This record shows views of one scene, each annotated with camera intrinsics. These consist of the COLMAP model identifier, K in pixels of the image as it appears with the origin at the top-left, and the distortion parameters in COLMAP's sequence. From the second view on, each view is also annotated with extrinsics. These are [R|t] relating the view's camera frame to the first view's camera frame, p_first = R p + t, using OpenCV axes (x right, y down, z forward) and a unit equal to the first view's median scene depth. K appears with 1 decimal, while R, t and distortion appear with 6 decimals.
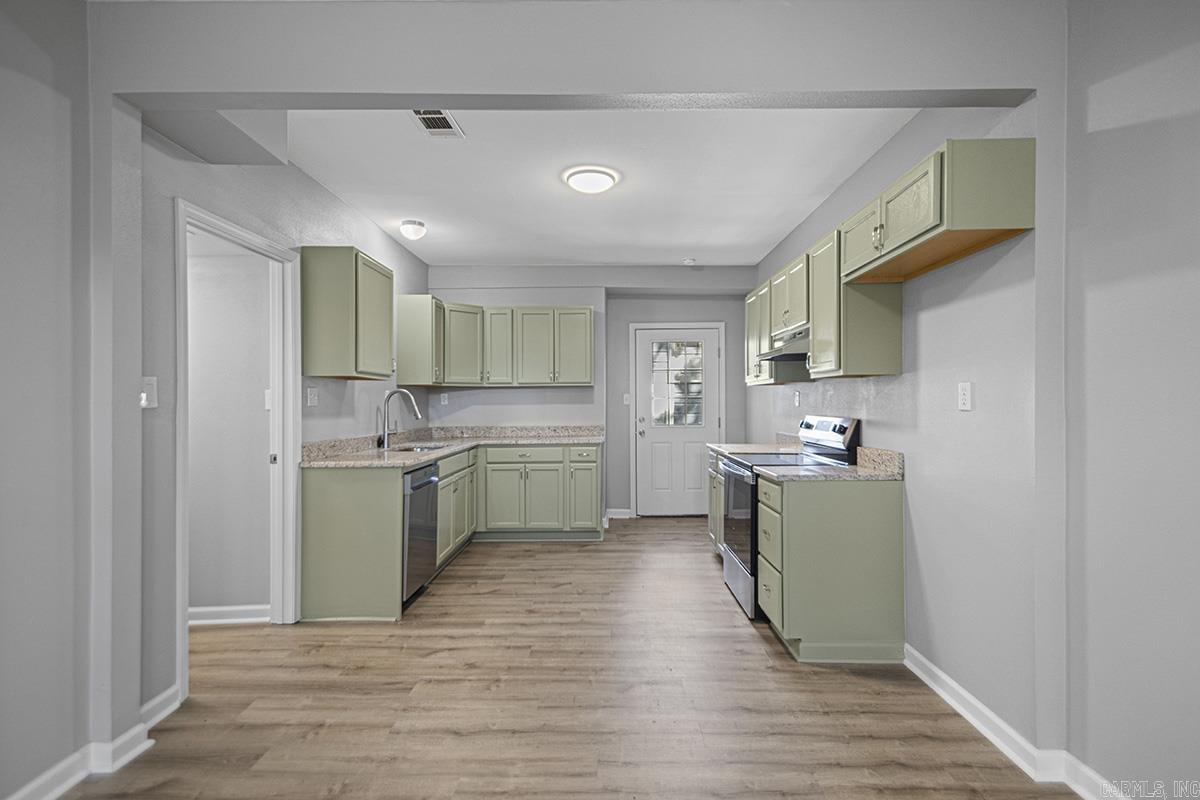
lens RADIAL K [[573.2, 0, 602.5], [0, 573.2, 401.7], [0, 0, 1]] dist [0.008849, -0.004462]
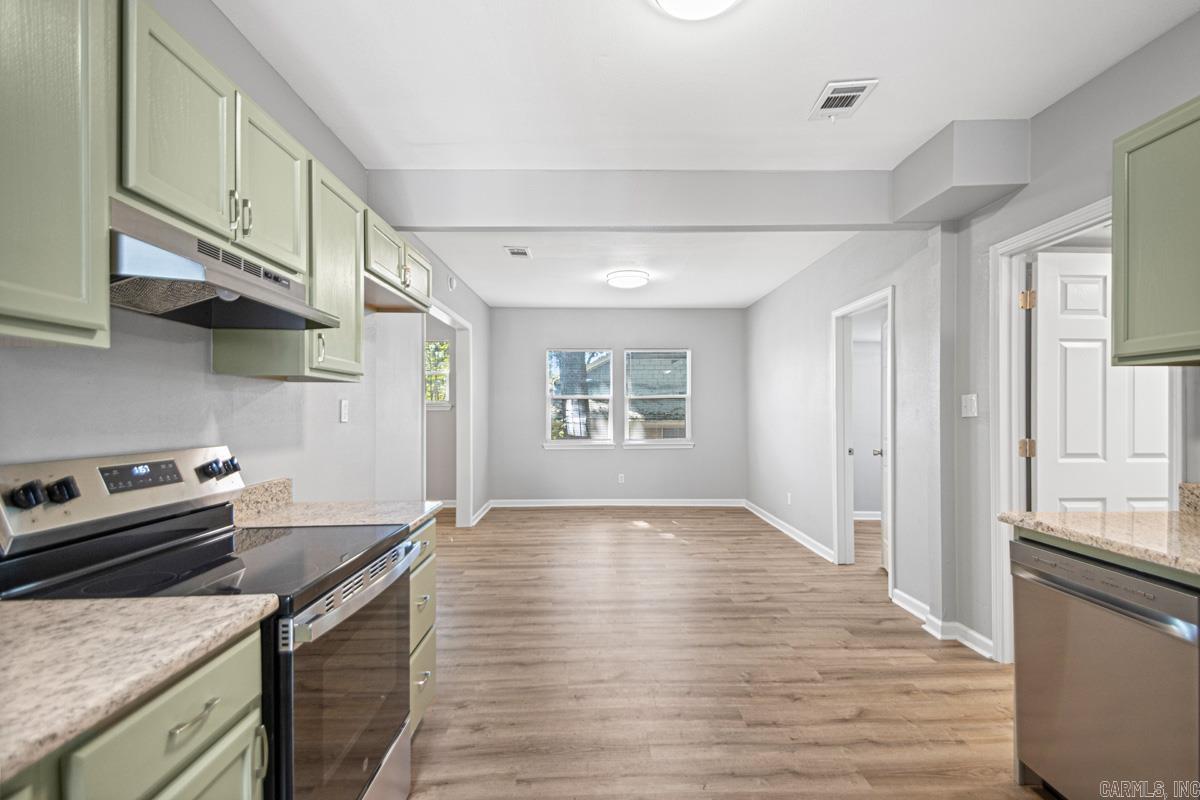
lens RADIAL K [[556.5, 0, 603.8], [0, 556.5, 413.2], [0, 0, 1]] dist [0.033442, -0.017873]
pose [[-0.999503, 0.006215, -0.030898, 0.080401], [0.006149, 0.999979, 0.002250, -0.001639], [0.030911, 0.002059, -0.999520, 1.518258]]
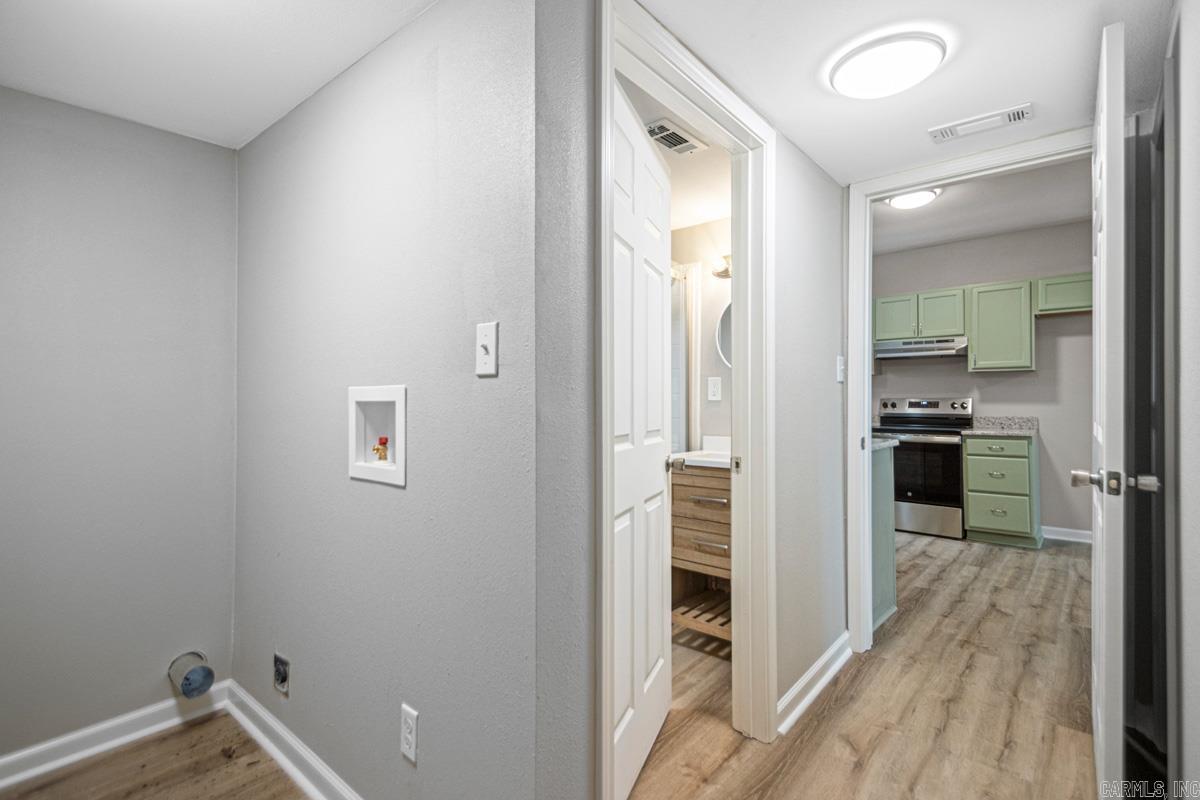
lens RADIAL K [[556.5, 0, 595.6], [0, 556.5, 389.3], [0, 0, 1]] dist [0.033442, -0.017873]
pose [[0.657023, 0.017037, 0.753678, -1.347933], [-0.000568, 0.999756, -0.022103, 0.038083], [-0.753871, 0.014094, 0.656872, 0.734617]]
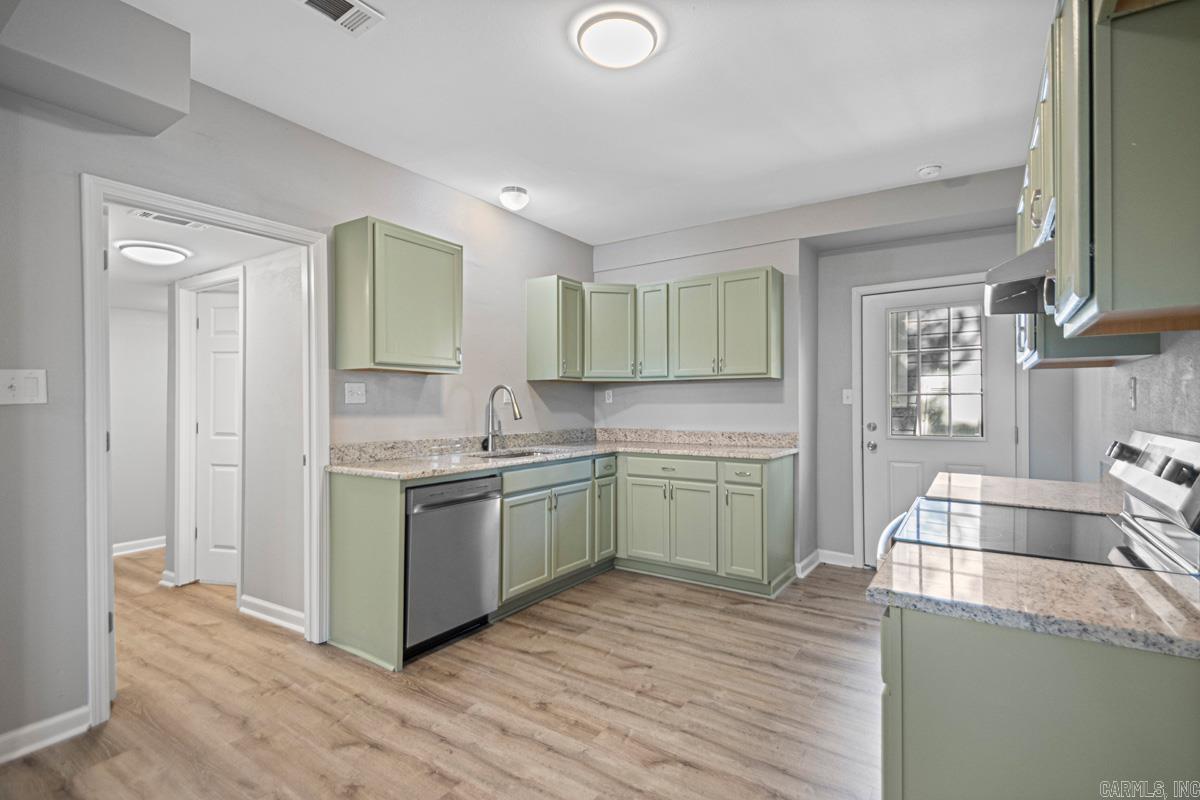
lens RADIAL K [[556.5, 0, 606.1], [0, 556.5, 405.4], [0, 0, 1]] dist [0.033442, -0.017873]
pose [[0.839461, 0.007596, -0.543367, 0.300949], [-0.003651, 0.999959, 0.008338, 0.003096], [0.543407, -0.005016, 0.839454, 0.489192]]
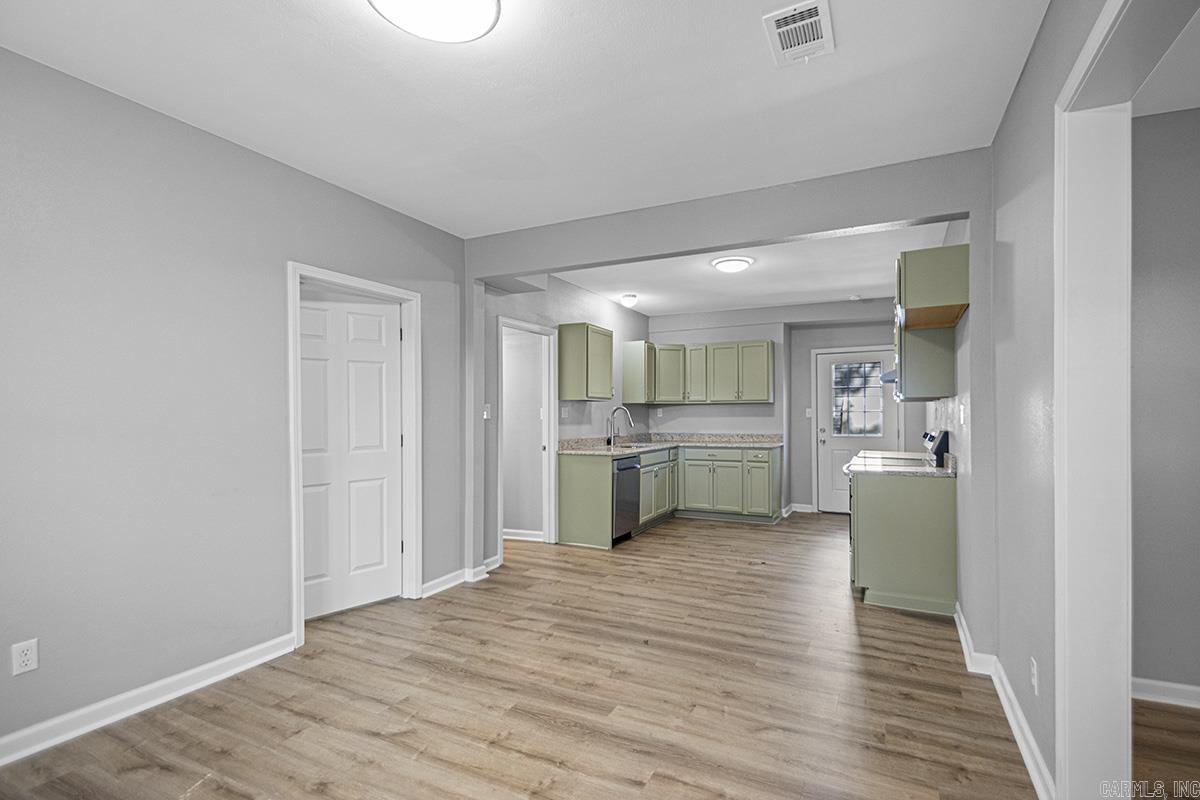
lens RADIAL K [[556.5, 0, 601.4], [0, 556.5, 415.0], [0, 0, 1]] dist [0.033442, -0.017873]
pose [[0.896393, 0.003663, -0.443246, 0.310891], [-0.002263, 0.999991, 0.003687, -0.006001], [0.443255, -0.002303, 0.896393, -0.412138]]
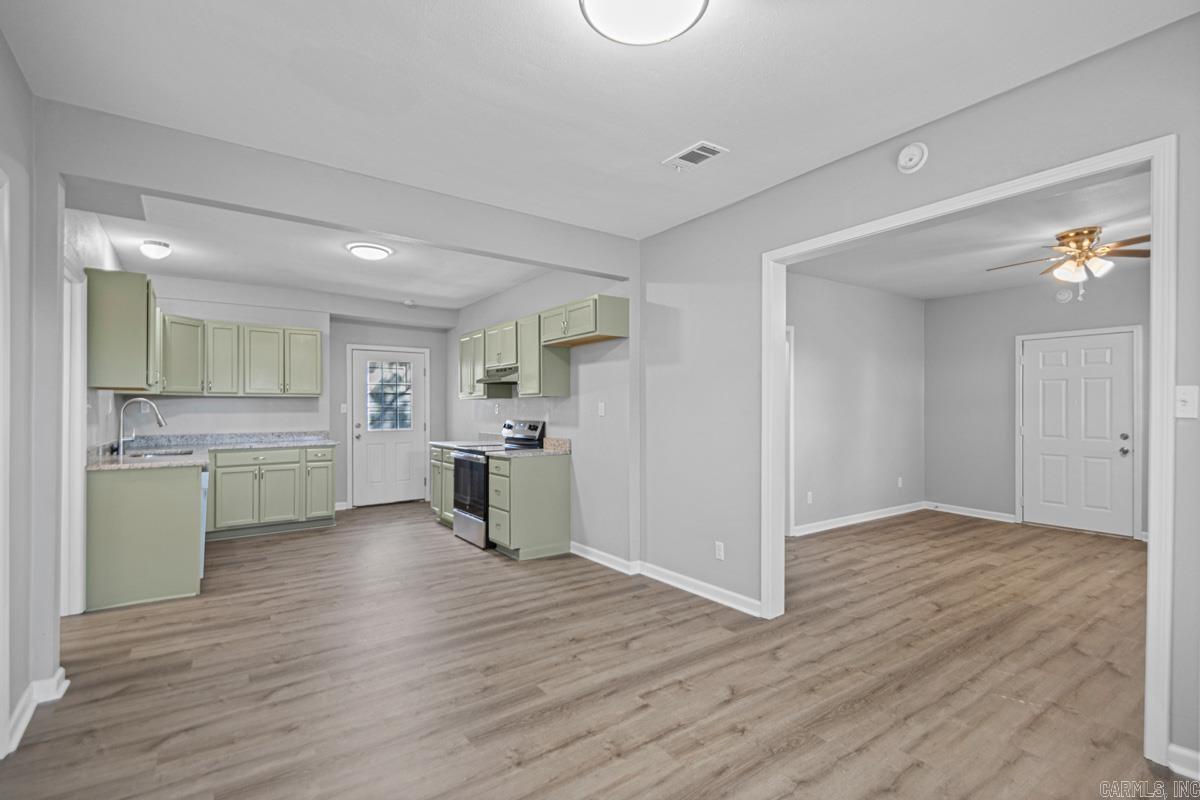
lens RADIAL K [[556.5, 0, 611.6], [0, 556.5, 409.0], [0, 0, 1]] dist [0.033442, -0.017873]
pose [[0.803773, 0.005784, 0.594909, -0.354583], [-0.003308, 0.999981, -0.005253, 0.002026], [-0.594928, 0.002254, 0.803776, -0.424442]]
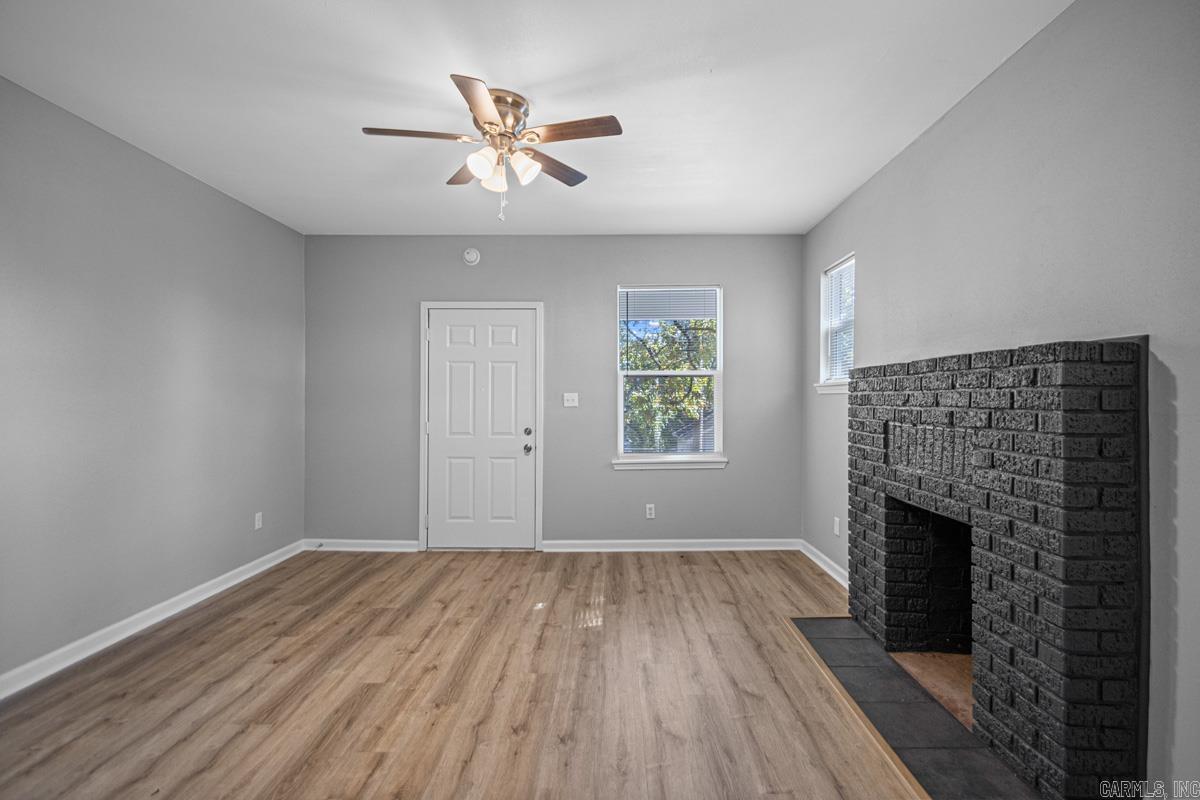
lens RADIAL K [[556.5, 0, 606.8], [0, 556.5, 393.3], [0, 0, 1]] dist [0.033442, -0.017873]
pose [[0.005630, 0.016204, 0.999853, 0.422079], [0.002522, 0.999865, -0.016218, -0.002752], [-0.999981, 0.002613, 0.005588, -0.198247]]
